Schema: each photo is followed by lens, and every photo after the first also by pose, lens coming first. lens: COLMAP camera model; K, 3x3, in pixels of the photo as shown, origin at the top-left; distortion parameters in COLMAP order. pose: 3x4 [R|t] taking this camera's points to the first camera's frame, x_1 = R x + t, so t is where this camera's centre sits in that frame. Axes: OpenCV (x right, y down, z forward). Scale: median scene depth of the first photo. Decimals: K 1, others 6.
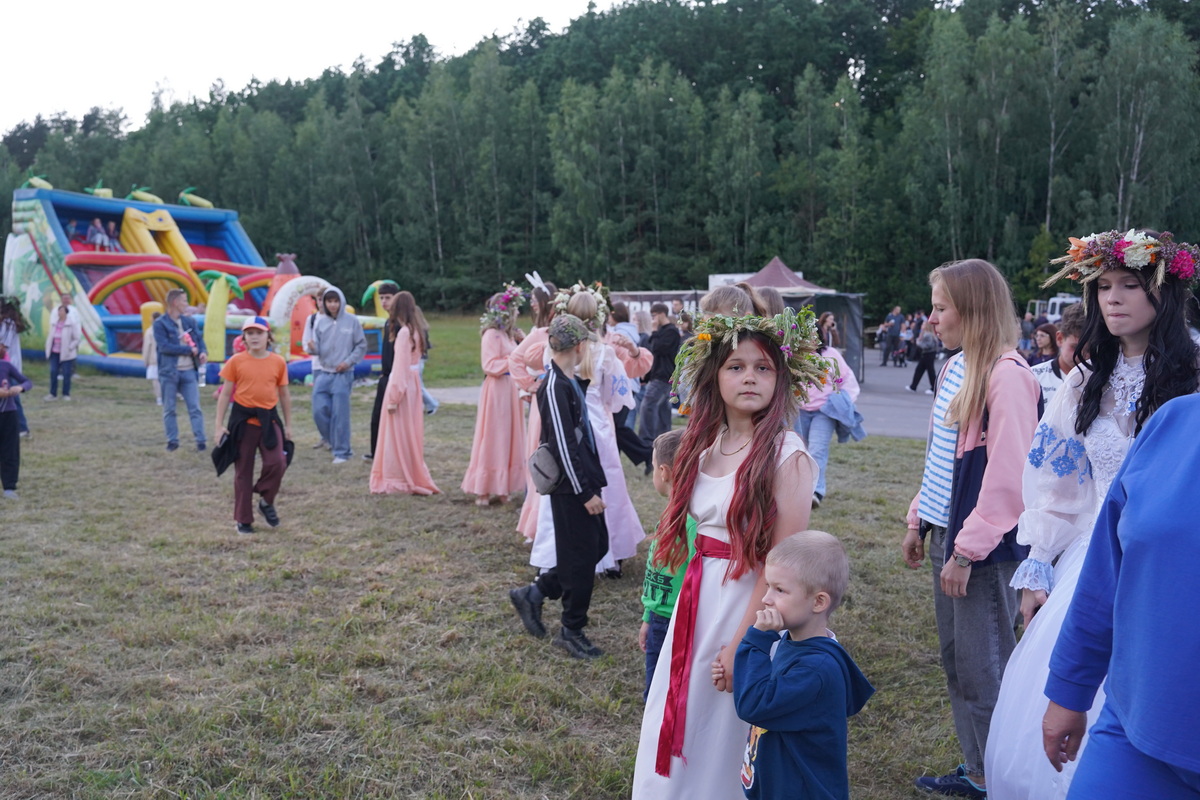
lens RADIAL K [[965.5, 0, 597.5], [0, 965.5, 397.5], [0, 0, 1]] dist [-0.090241, 0.063215]
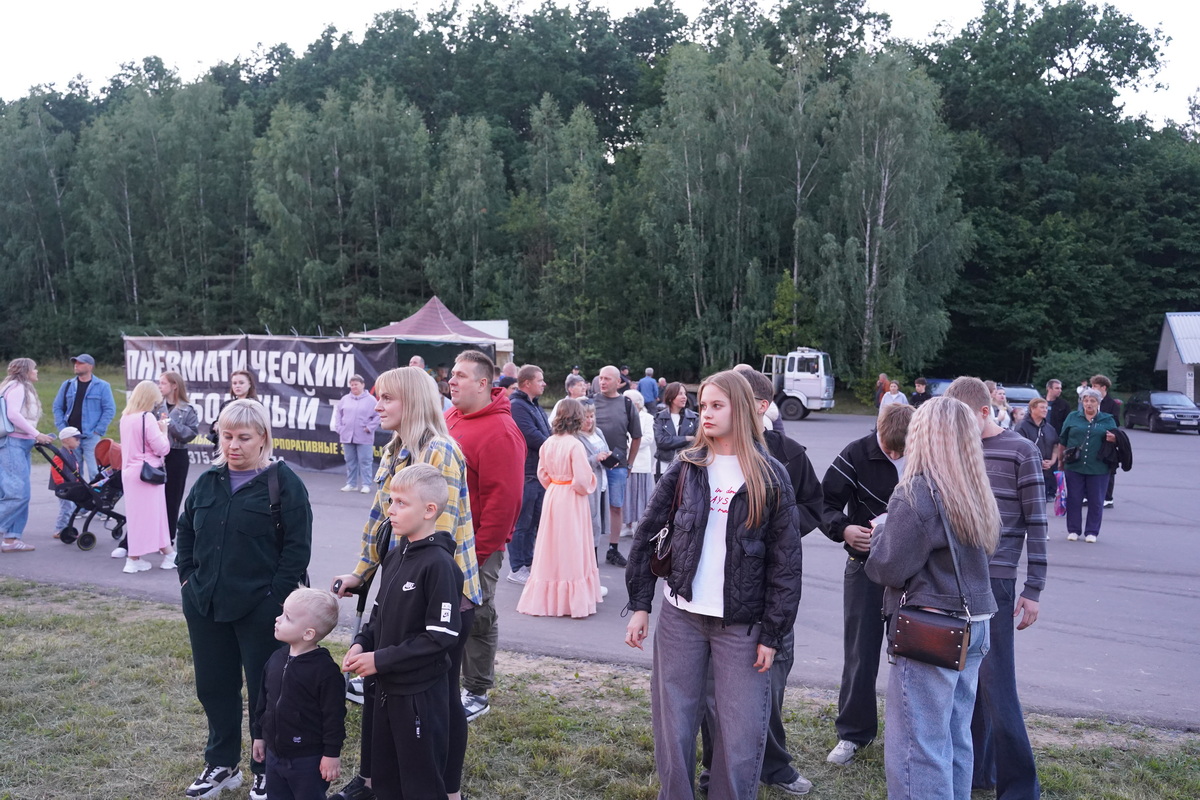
lens RADIAL K [[965.5, 0, 594.4], [0, 965.5, 398.1], [0, 0, 1]] dist [-0.090241, 0.063215]
pose [[0.980988, 0.001700, 0.194061, 0.099919], [0.009412, 0.998368, -0.056325, -0.011366], [-0.193840, 0.057081, 0.979371, 0.131844]]
